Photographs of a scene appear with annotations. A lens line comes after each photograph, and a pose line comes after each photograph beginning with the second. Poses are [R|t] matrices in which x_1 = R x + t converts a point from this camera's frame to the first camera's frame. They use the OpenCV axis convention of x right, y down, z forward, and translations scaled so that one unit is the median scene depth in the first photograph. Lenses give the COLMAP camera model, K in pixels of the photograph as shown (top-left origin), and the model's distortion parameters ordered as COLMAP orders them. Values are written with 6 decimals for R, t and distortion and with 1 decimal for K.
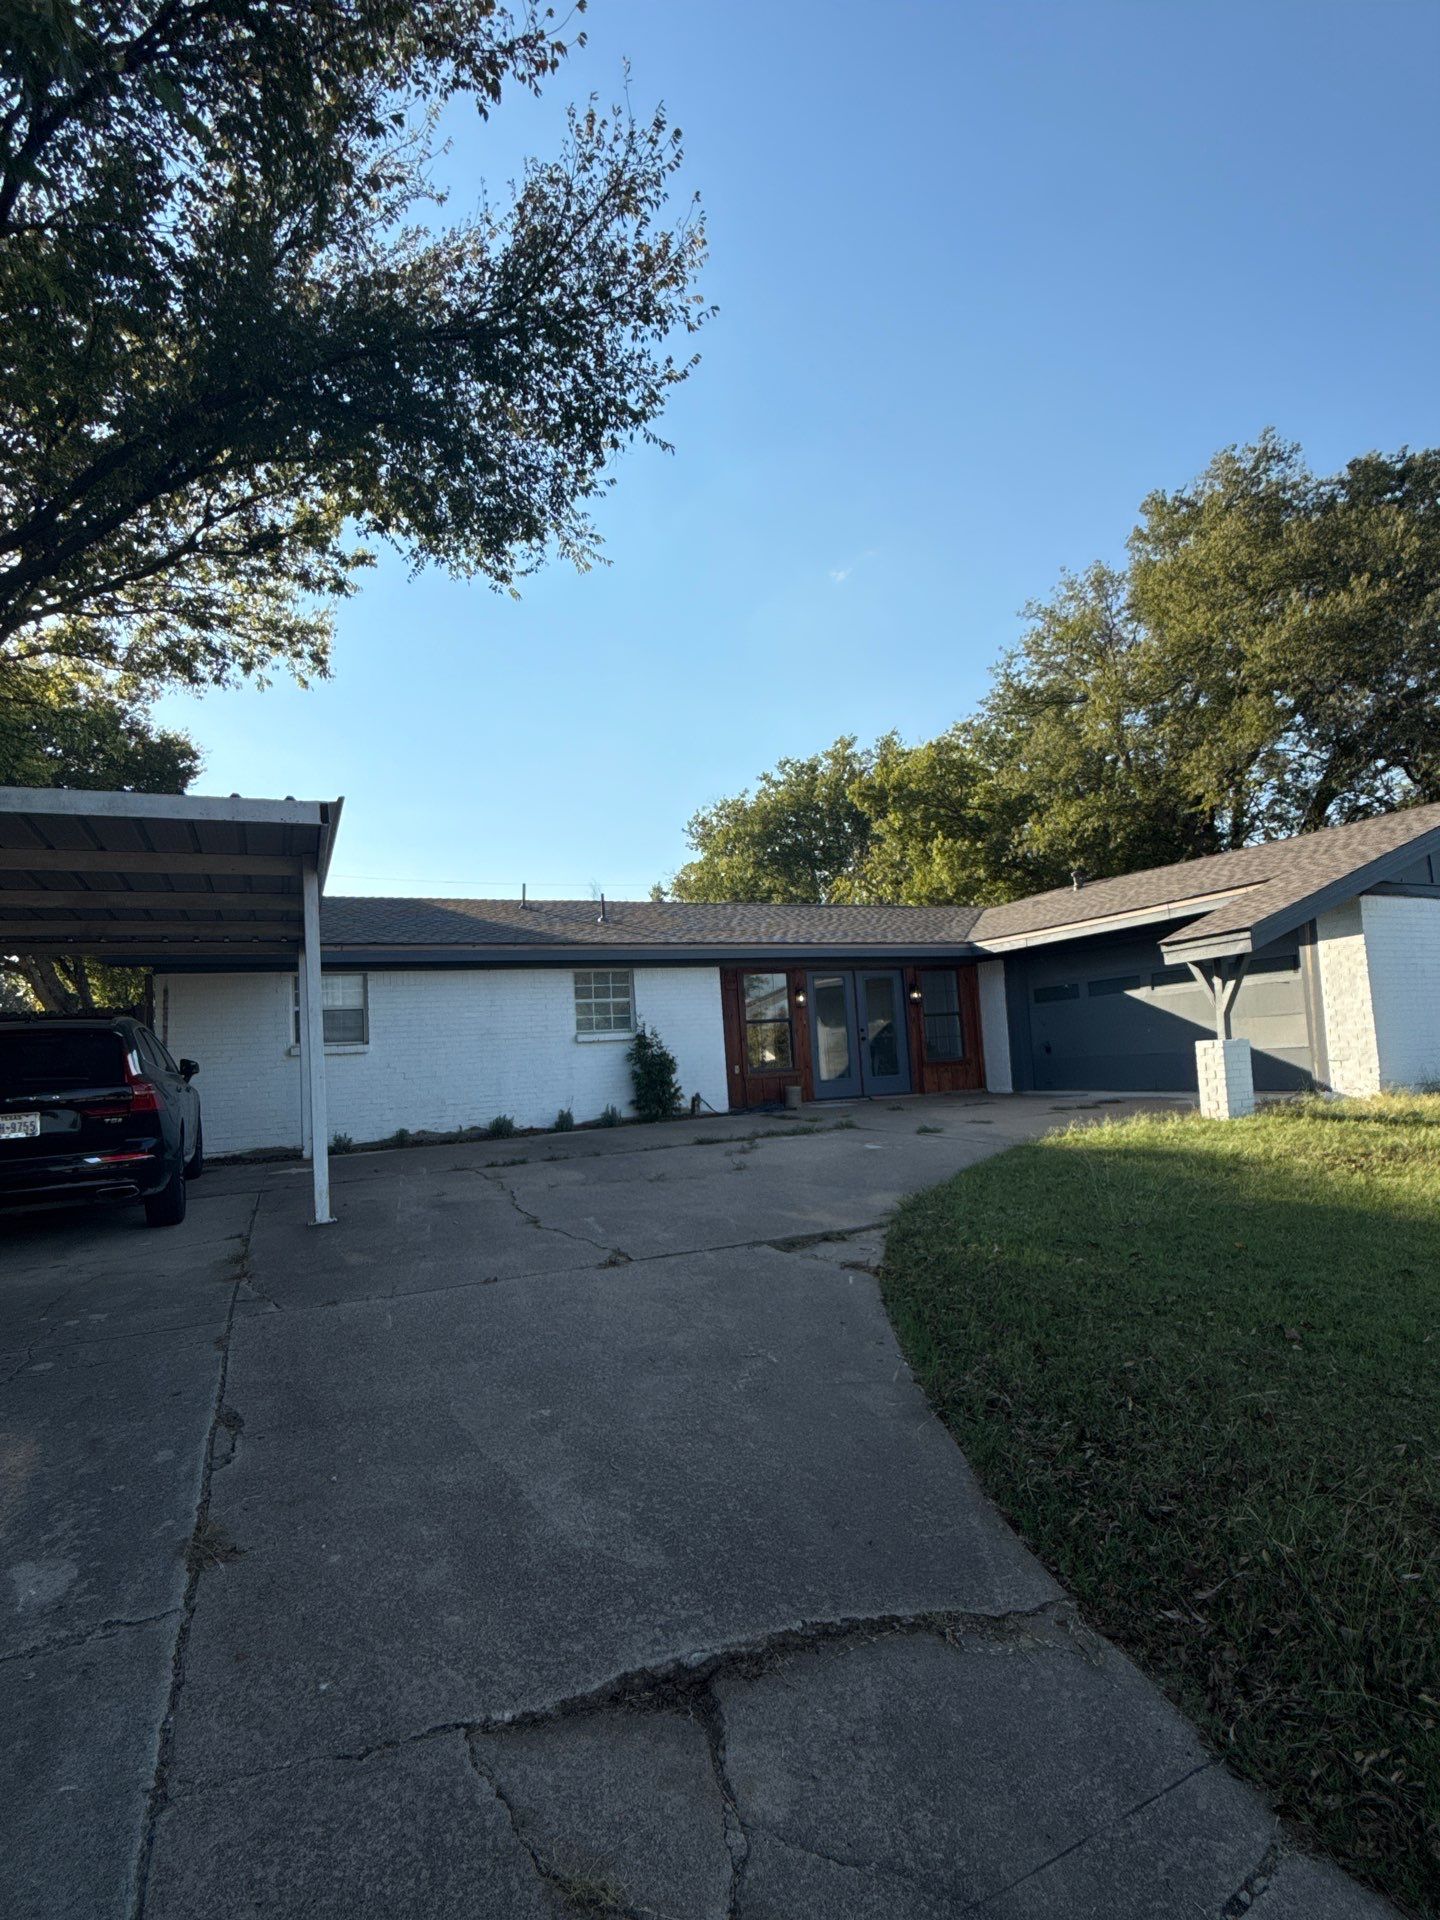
lens RADIAL K [[950.8, 0, 720.0], [0, 950.8, 960.0], [0, 0, 1]] dist [0.000368, 0.000402]
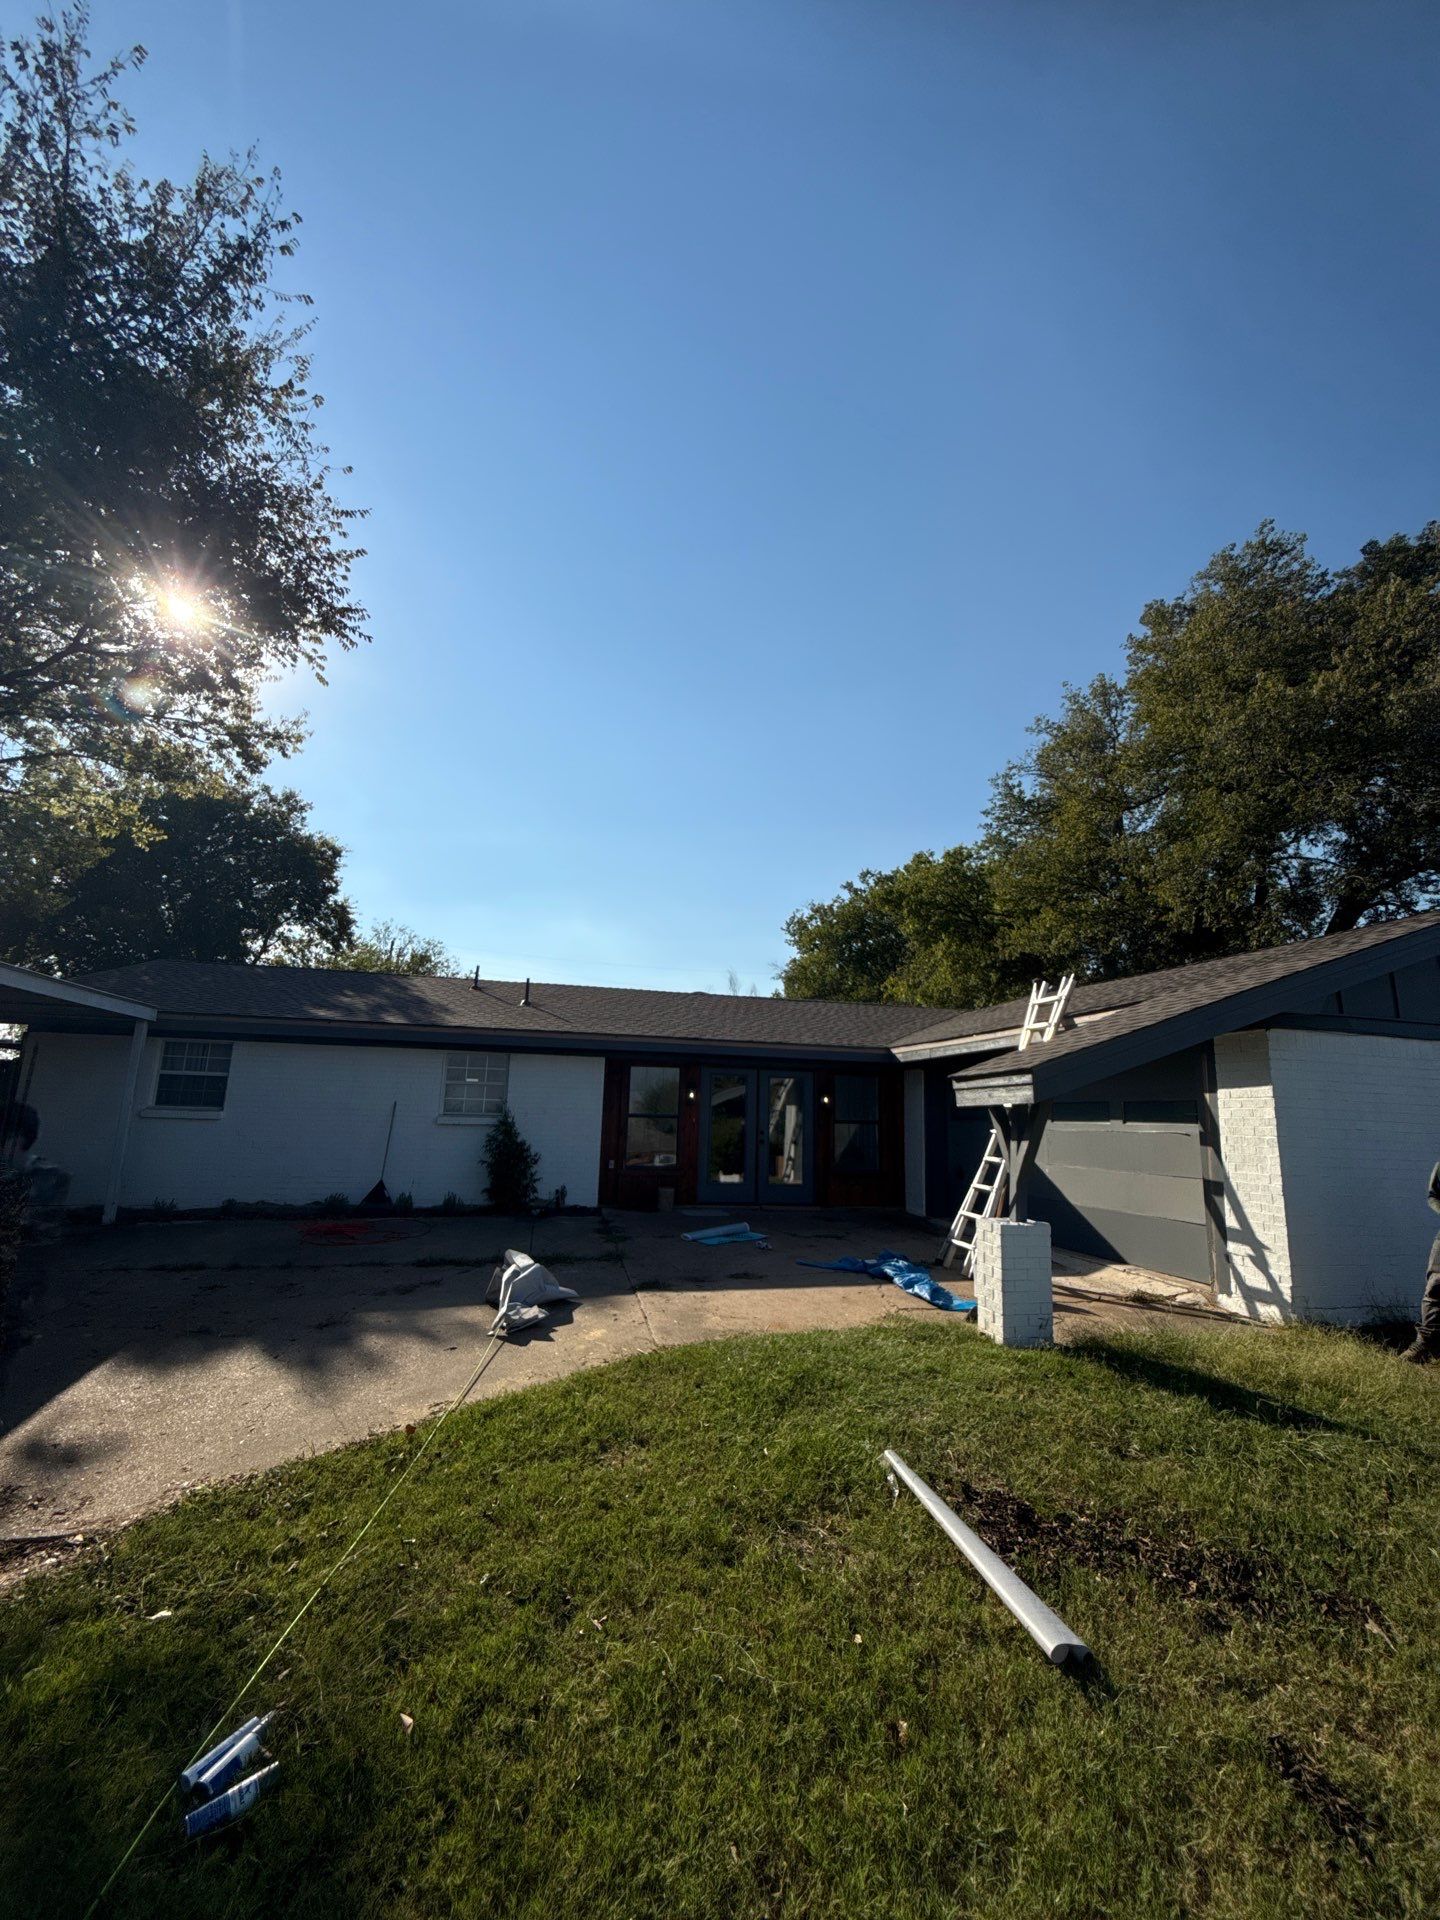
lens RADIAL K [[749.5, 0, 720.0], [0, 749.5, 960.0], [0, 0, 1]] dist [-0.000420, -0.000163]
pose [[0.974162, 0.041822, -0.221943, 0.249872], [-0.062889, 0.994069, -0.088719, -0.027928], [0.216916, 0.100384, 0.971015, 0.220684]]
